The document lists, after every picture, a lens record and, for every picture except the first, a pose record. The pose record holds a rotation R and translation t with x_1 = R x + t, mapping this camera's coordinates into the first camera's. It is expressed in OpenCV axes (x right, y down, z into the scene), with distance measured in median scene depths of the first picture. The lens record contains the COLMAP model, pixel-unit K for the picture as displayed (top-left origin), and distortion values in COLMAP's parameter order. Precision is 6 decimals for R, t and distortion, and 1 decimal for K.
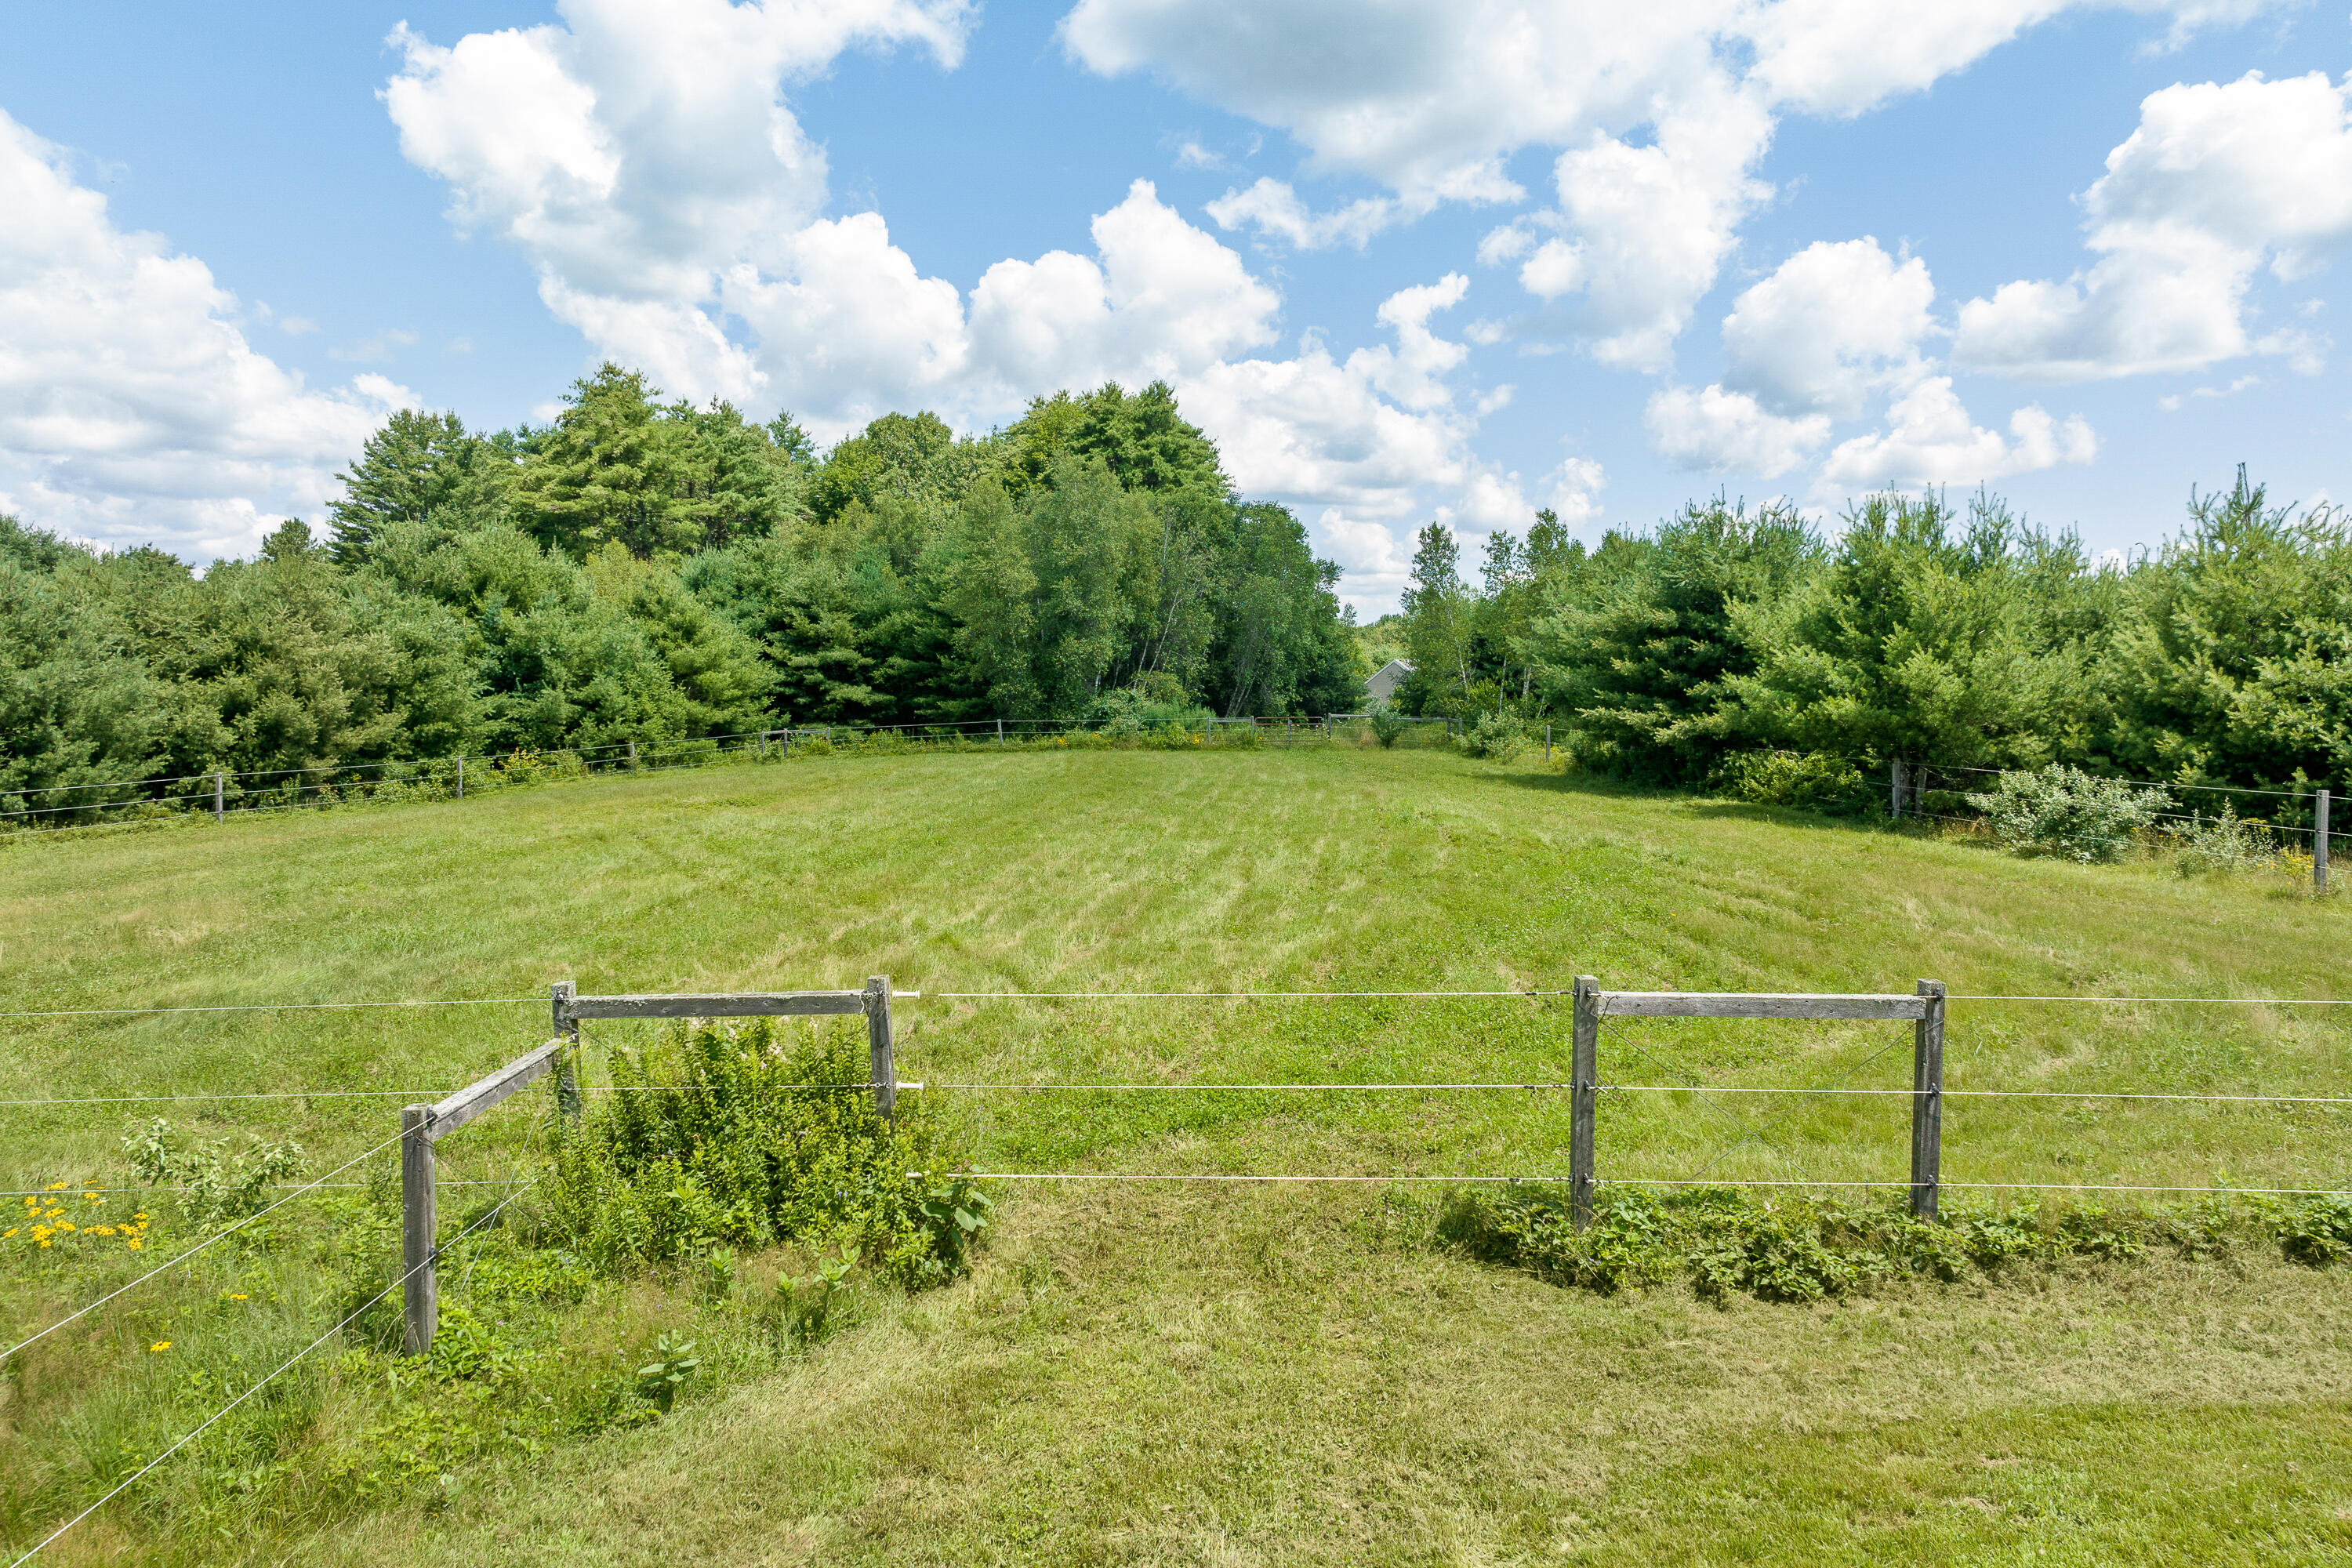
lens RADIAL K [[1628.0, 0, 1169.2], [0, 1628.0, 777.1], [0, 0, 1]] dist [-0.018184, 0.009148]
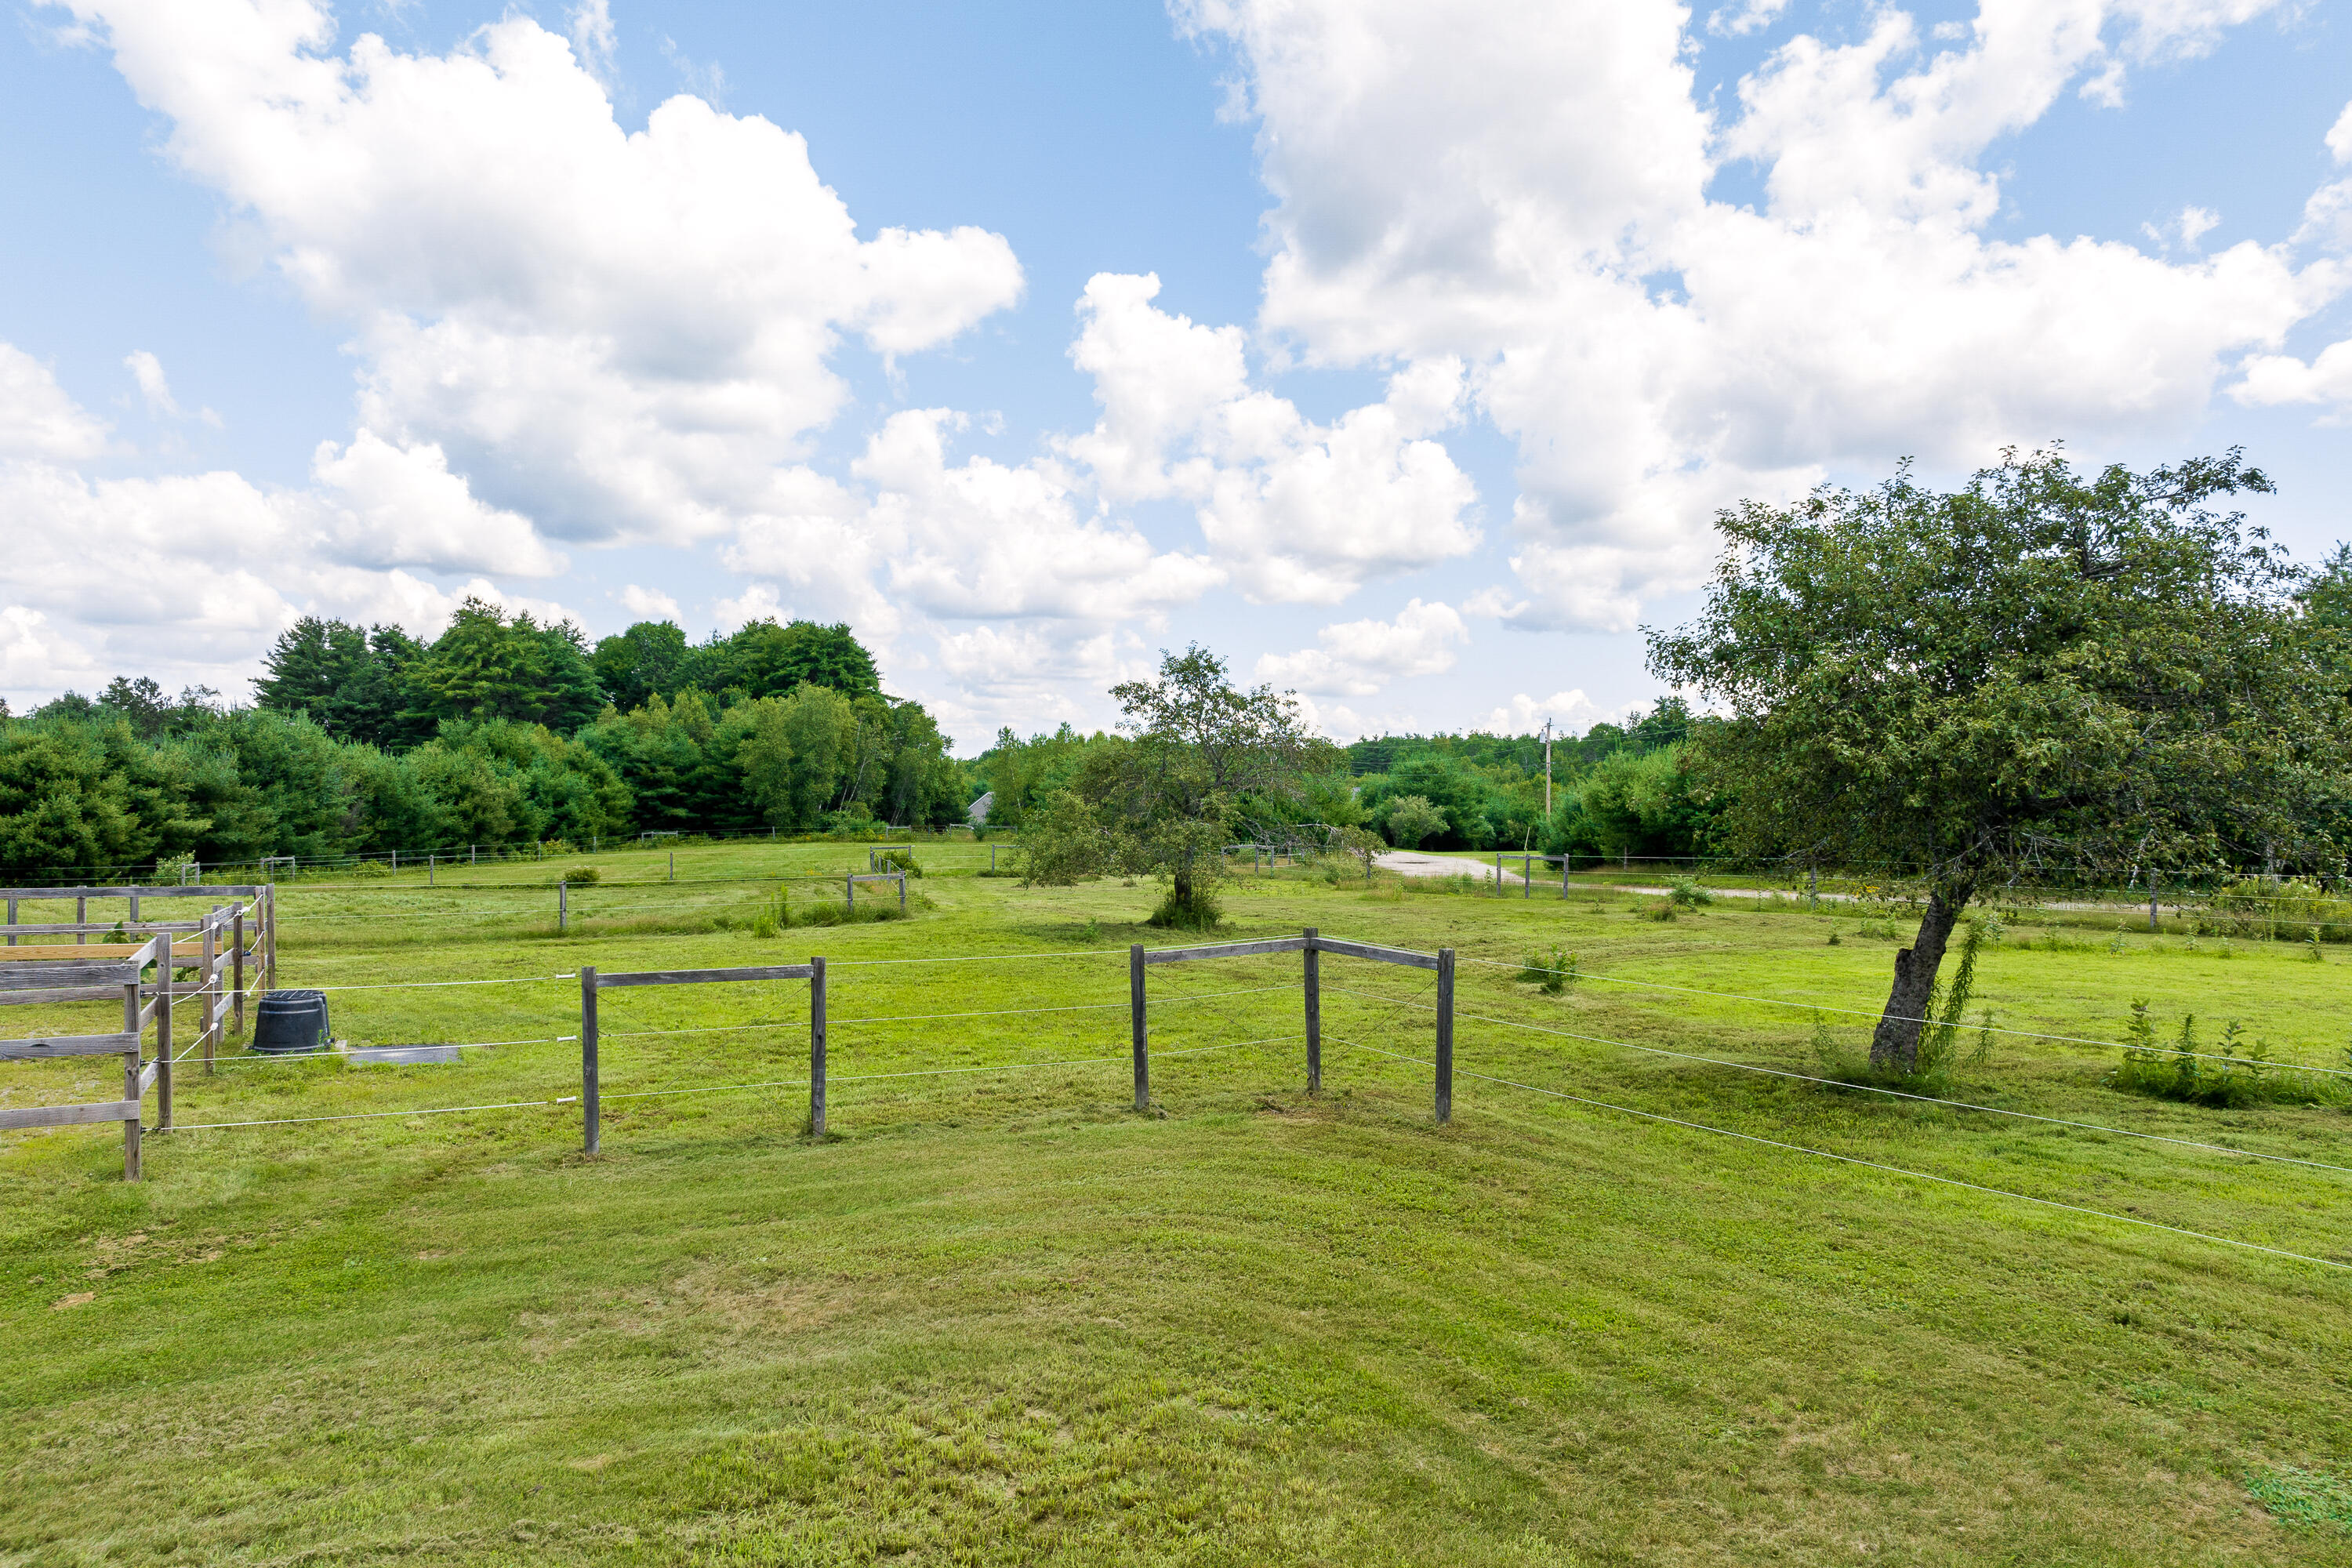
lens RADIAL K [[1628.0, 0, 1183.3], [0, 1628.0, 796.8], [0, 0, 1]] dist [-0.018184, 0.009148]
pose [[0.968740, 0.006433, 0.247993, -0.101629], [0.009437, 0.997985, -0.062751, 0.047714], [-0.247897, 0.063130, 0.966727, -0.843891]]
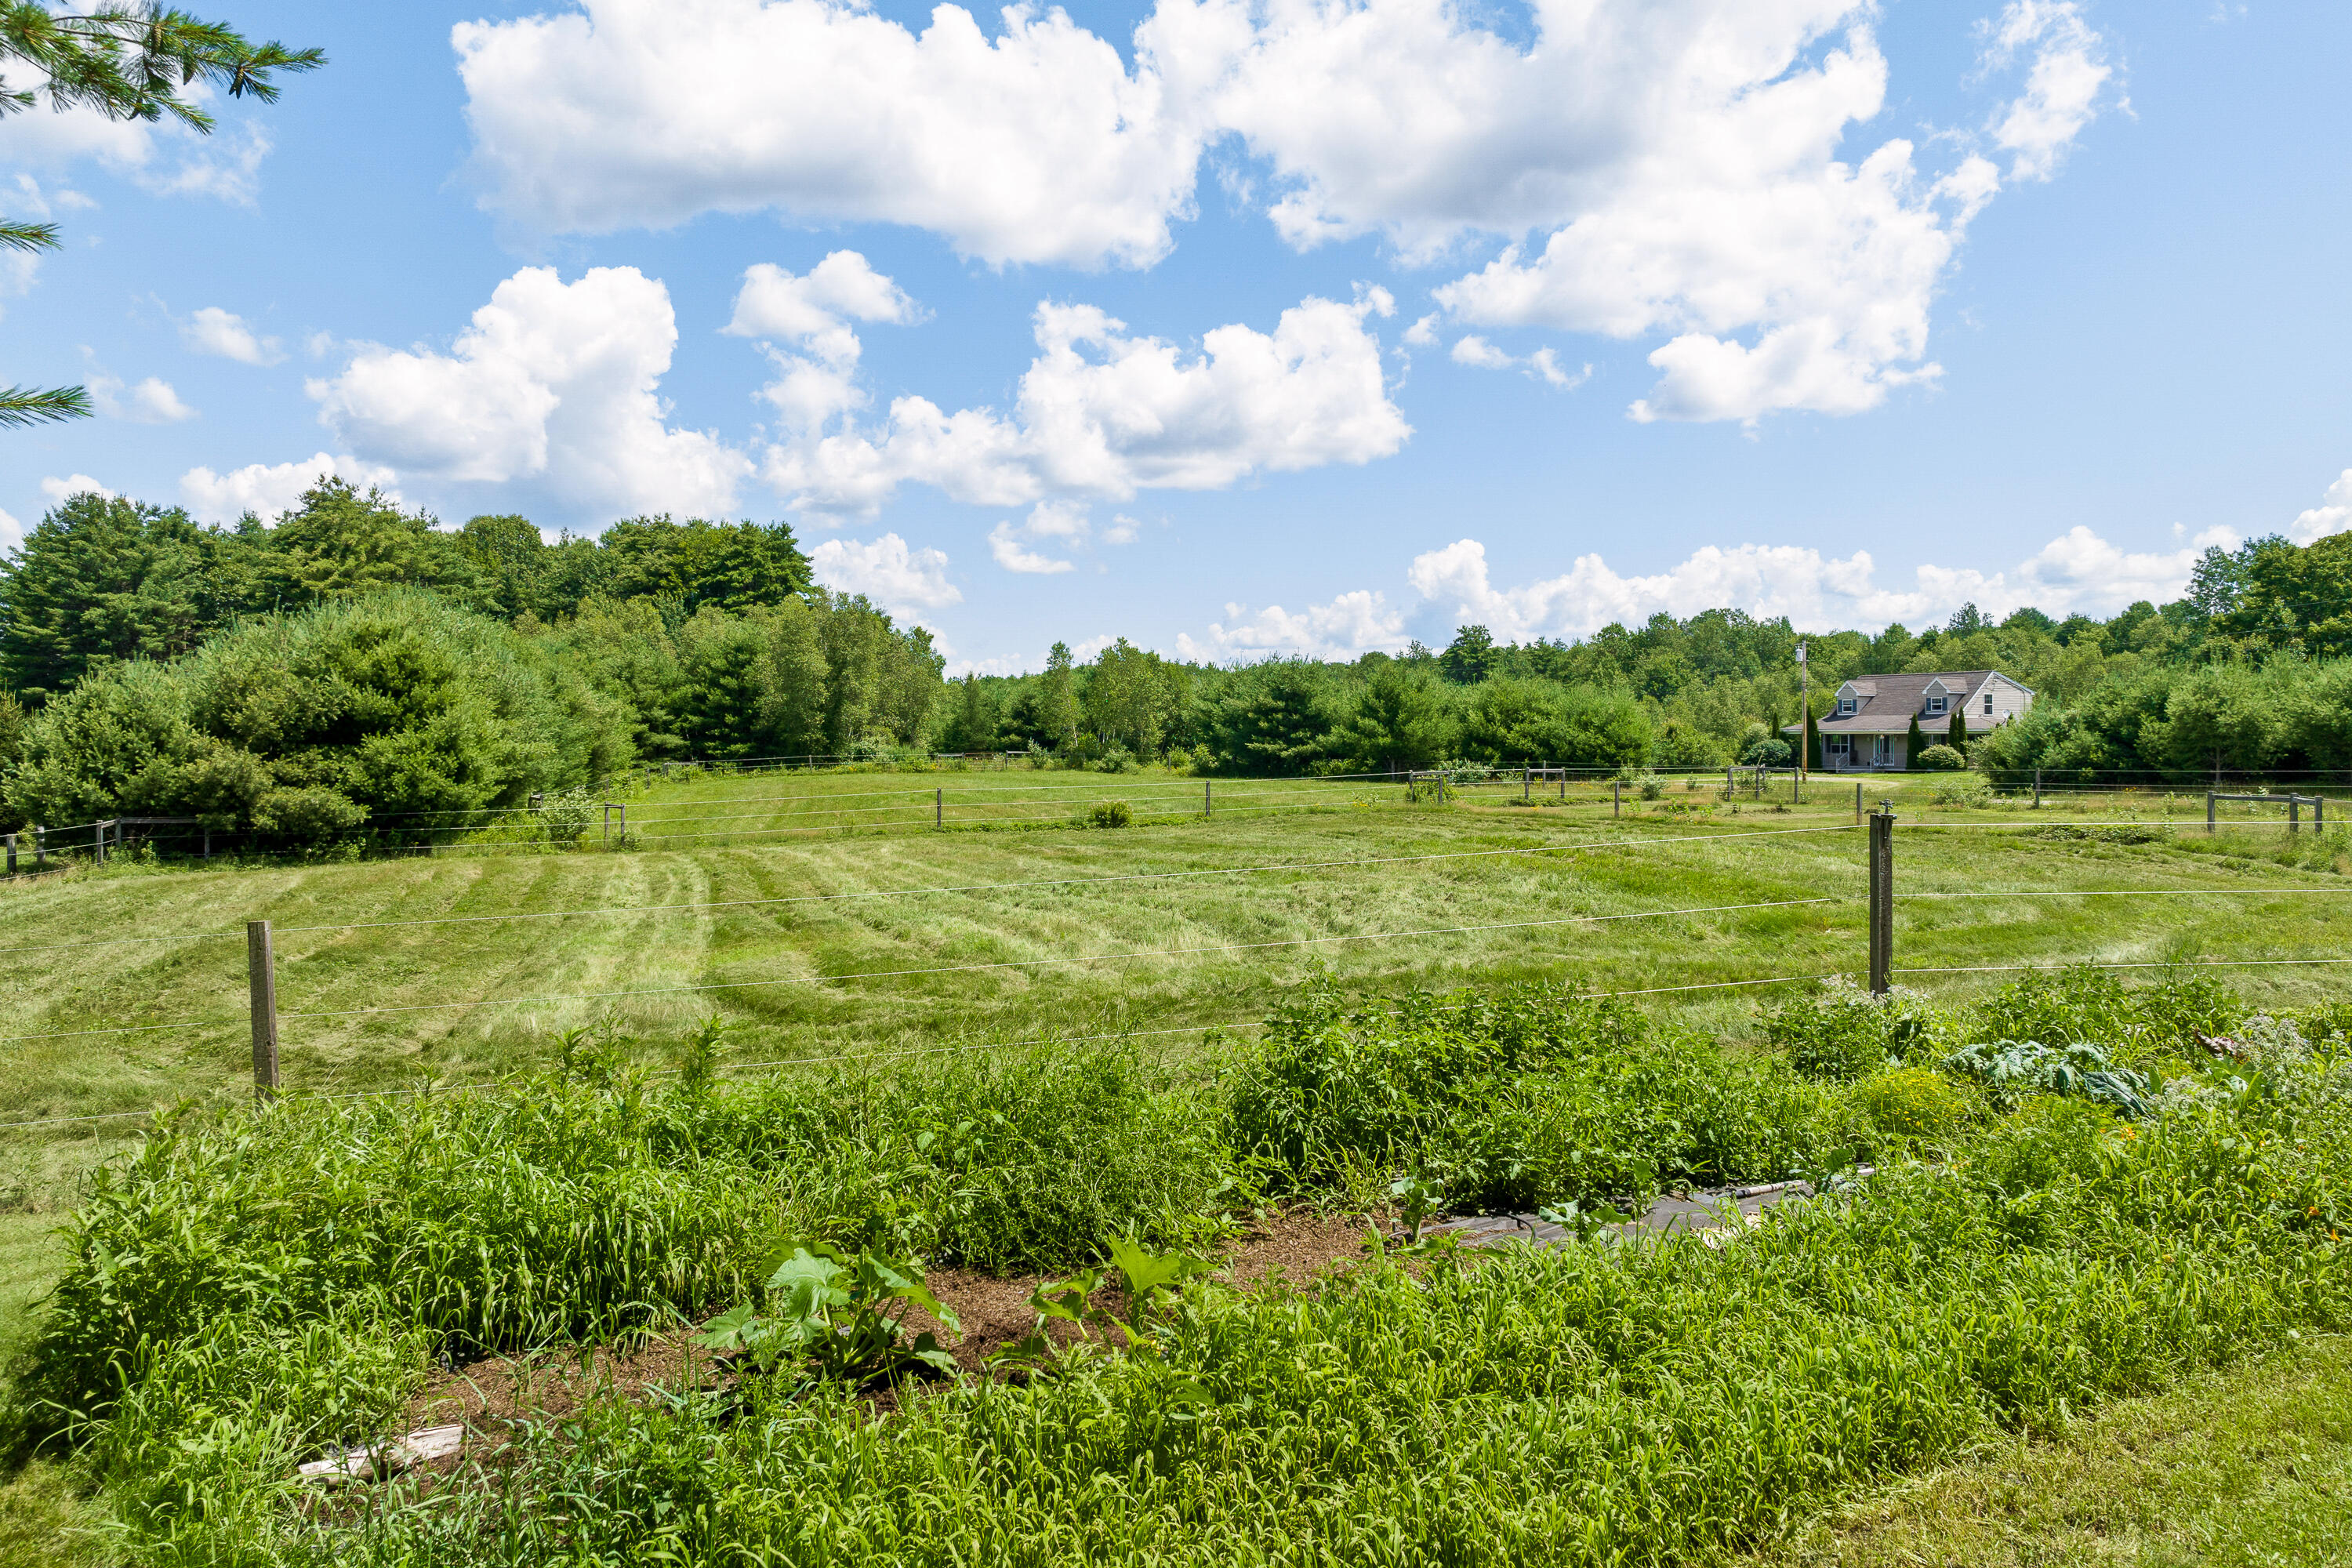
lens RADIAL K [[1628.0, 0, 1188.5], [0, 1628.0, 776.5], [0, 0, 1]] dist [-0.018184, 0.009148]
pose [[0.870527, -0.008942, 0.492039, -0.515413], [0.026473, 0.999238, -0.028677, 0.037261], [-0.491407, 0.037990, 0.870101, -0.517490]]
